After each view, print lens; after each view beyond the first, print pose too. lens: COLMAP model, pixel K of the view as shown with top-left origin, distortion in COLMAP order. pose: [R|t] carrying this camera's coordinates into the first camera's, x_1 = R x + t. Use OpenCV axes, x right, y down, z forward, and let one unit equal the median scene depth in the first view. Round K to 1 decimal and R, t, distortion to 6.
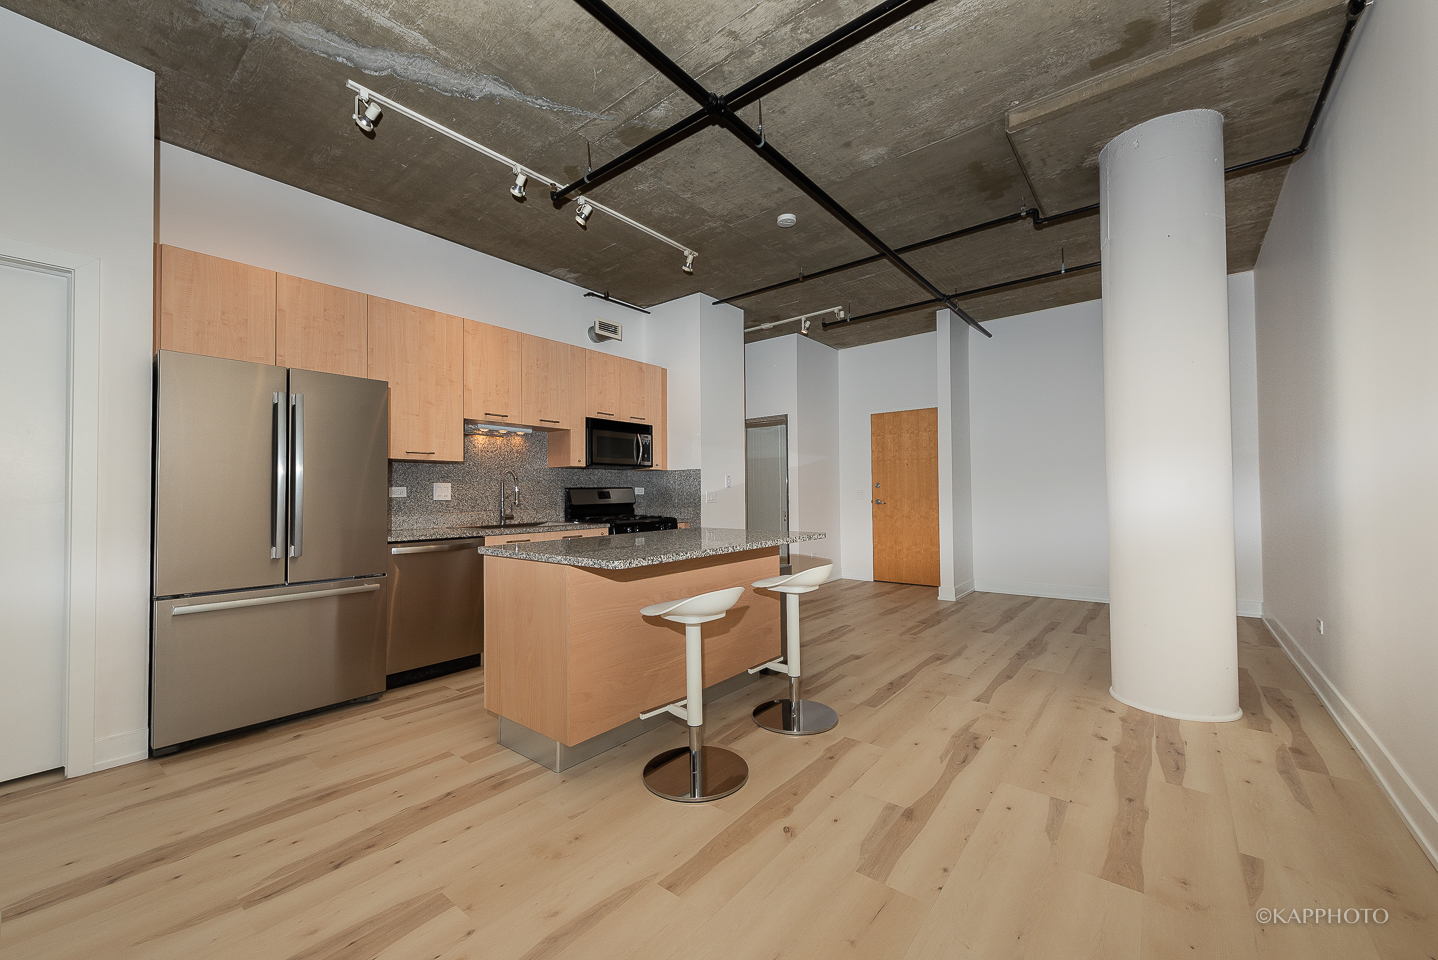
lens RADIAL K [[556.3, 0, 709.0], [0, 556.3, 481.9], [0, 0, 1]] dist [-0.000074, -0.000270]
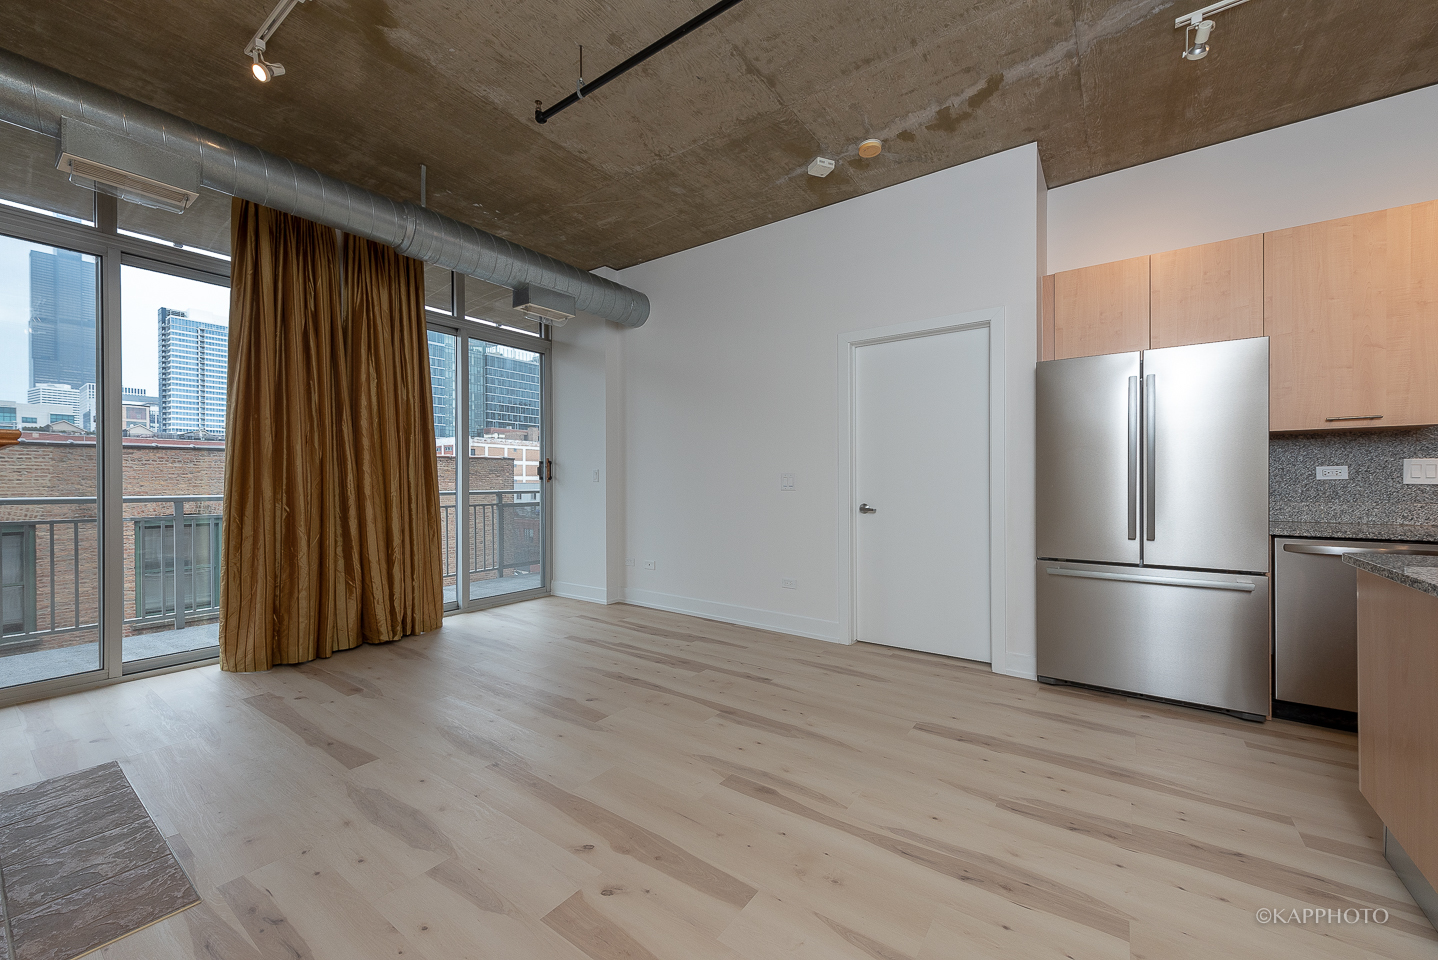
lens RADIAL K [[551.2, 0, 712.9], [0, 551.2, 484.1], [0, 0, 1]] dist [0.000098, -0.000403]
pose [[0.057331, 0.013536, -0.998263, 0.132903], [0.027292, 0.999513, 0.015121, -0.000638], [0.997982, -0.028112, 0.056934, 0.108680]]
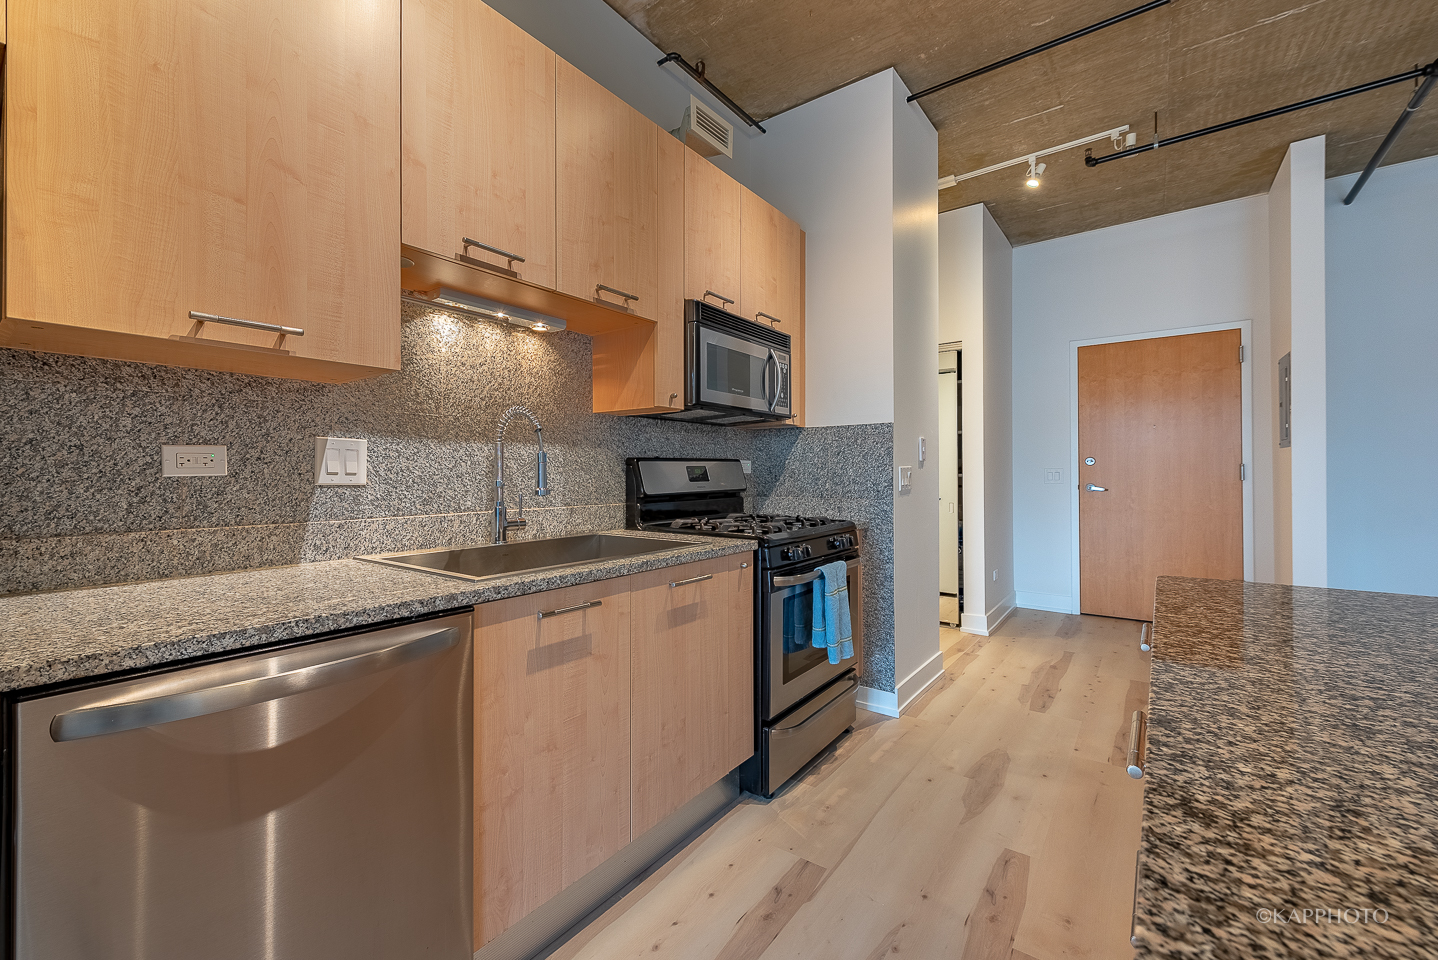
lens RADIAL K [[598.6, 0, 712.2], [0, 598.6, 467.7], [0, 0, 1]] dist [0.002044, 0.000189]
pose [[0.998639, 0.007970, 0.051547, -0.254030], [-0.008634, 0.999882, 0.012678, 0.014291], [-0.051440, -0.013106, 0.998590, 0.589581]]
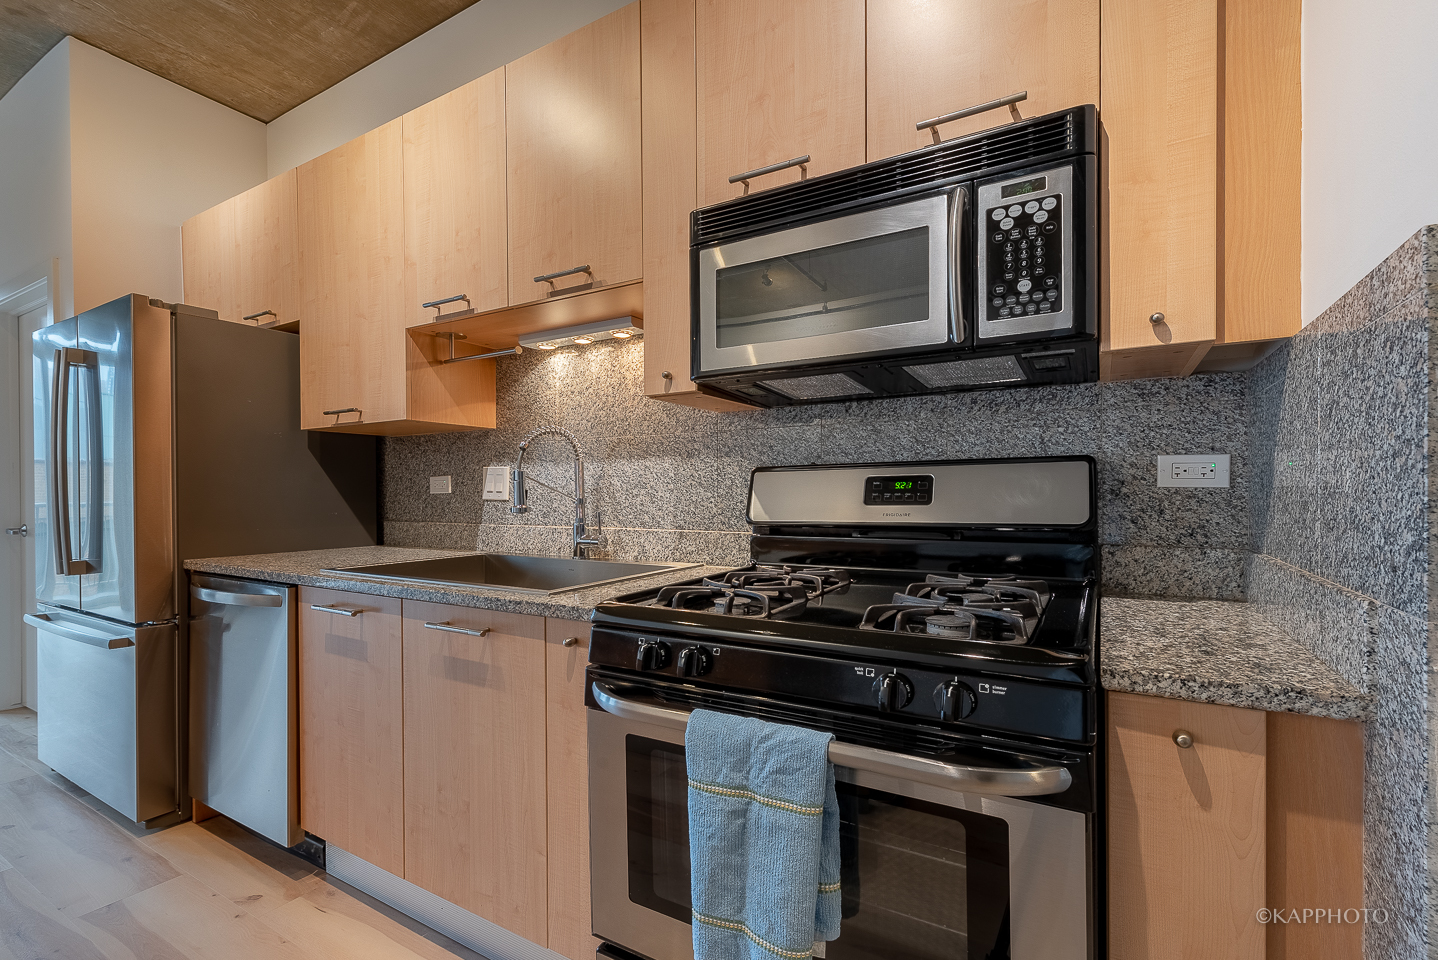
lens RADIAL K [[561.4, 0, 667.0], [0, 561.4, 496.7], [0, 0, 1]] dist [0.001714, -0.000076]
pose [[0.189662, 0.015942, -0.981720, 0.066917], [0.025758, 0.999443, 0.021206, 0.022843], [0.981511, -0.029309, 0.189146, 1.053101]]
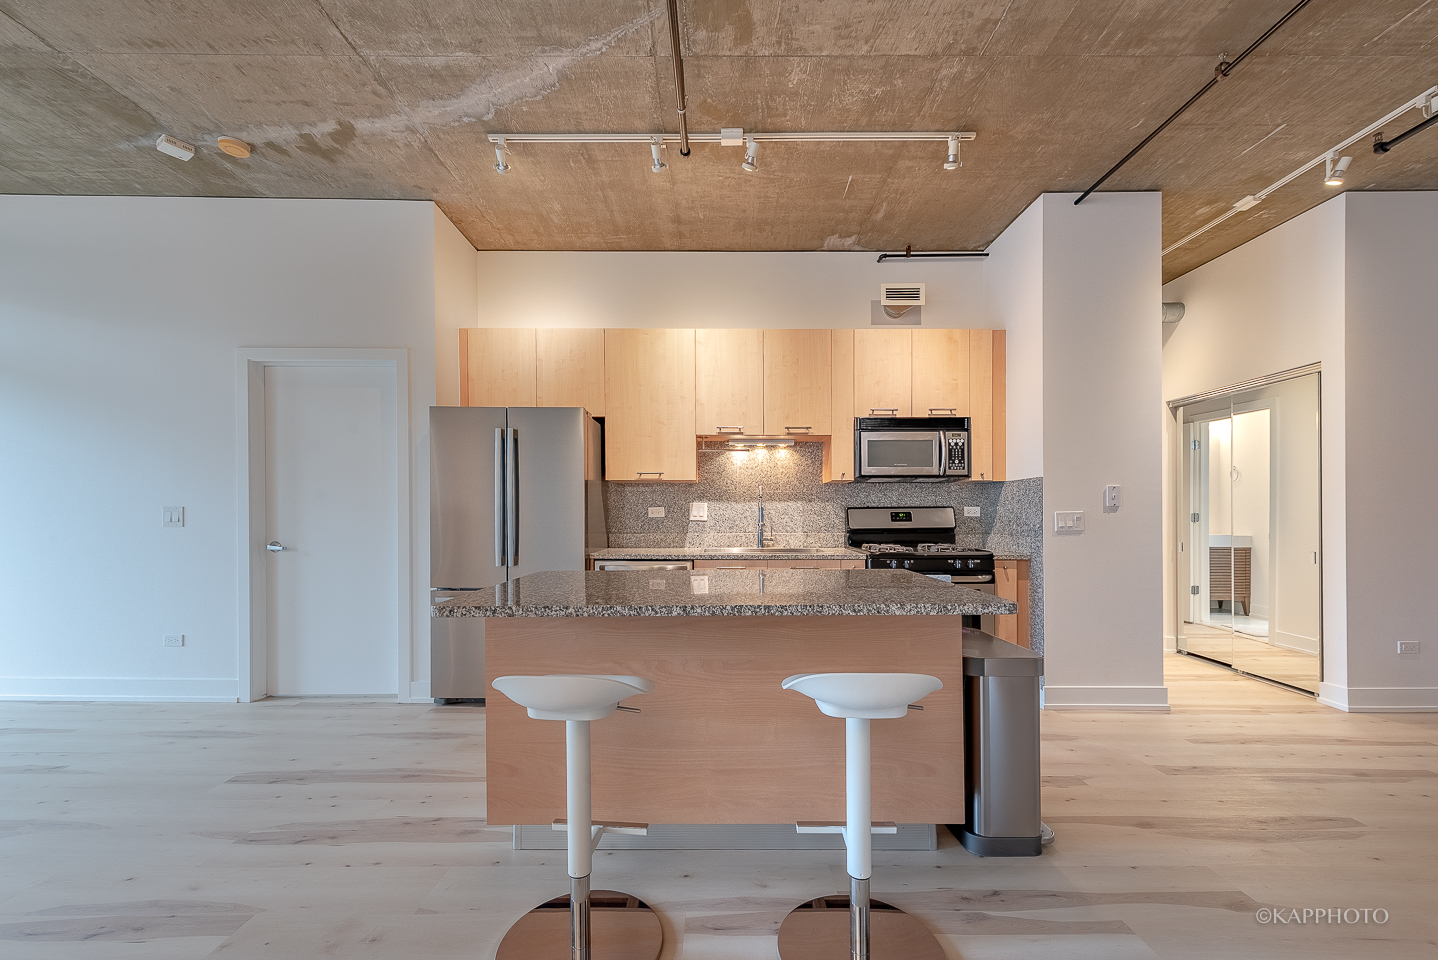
lens RADIAL K [[569.5, 0, 701.4], [0, 569.5, 516.5], [0, 0, 1]] dist [0.003106, 0.000091]
pose [[0.636182, 0.010901, -0.771462, 0.299155], [0.011122, 0.999667, 0.023297, 0.002606], [0.771459, -0.023401, 0.635849, 0.361866]]
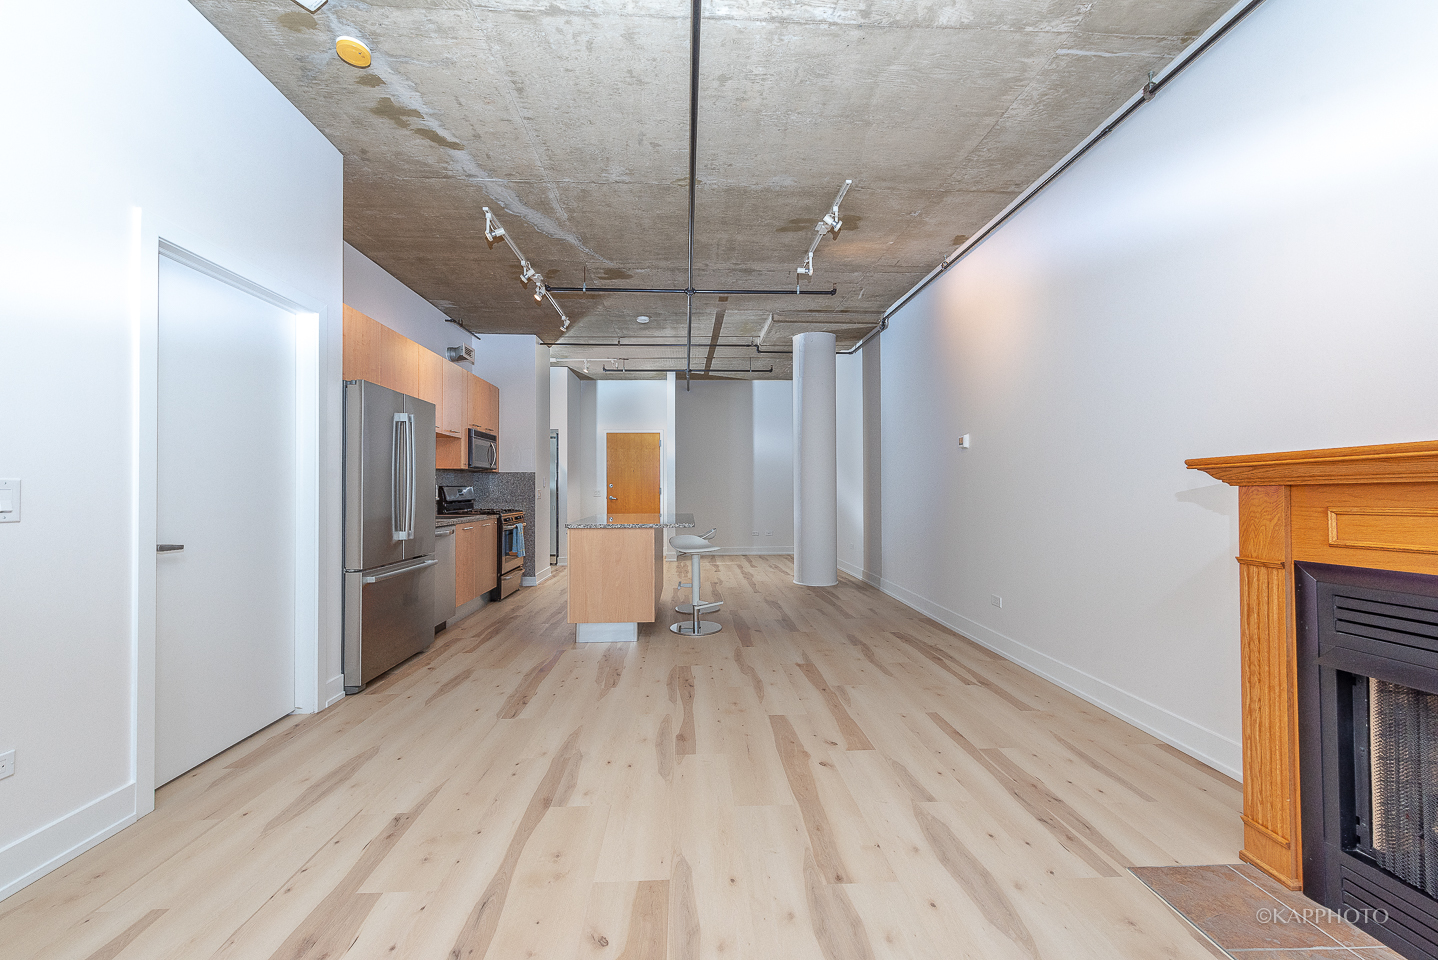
lens RADIAL K [[556.3, 0, 709.0], [0, 556.3, 481.9], [0, 0, 1]] dist [-0.000074, -0.000270]
pose [[0.747643, 0.017285, 0.663876, -0.718313], [-0.020728, 0.999782, -0.002686, -0.007428], [-0.663778, -0.011753, 0.747838, -0.296958]]
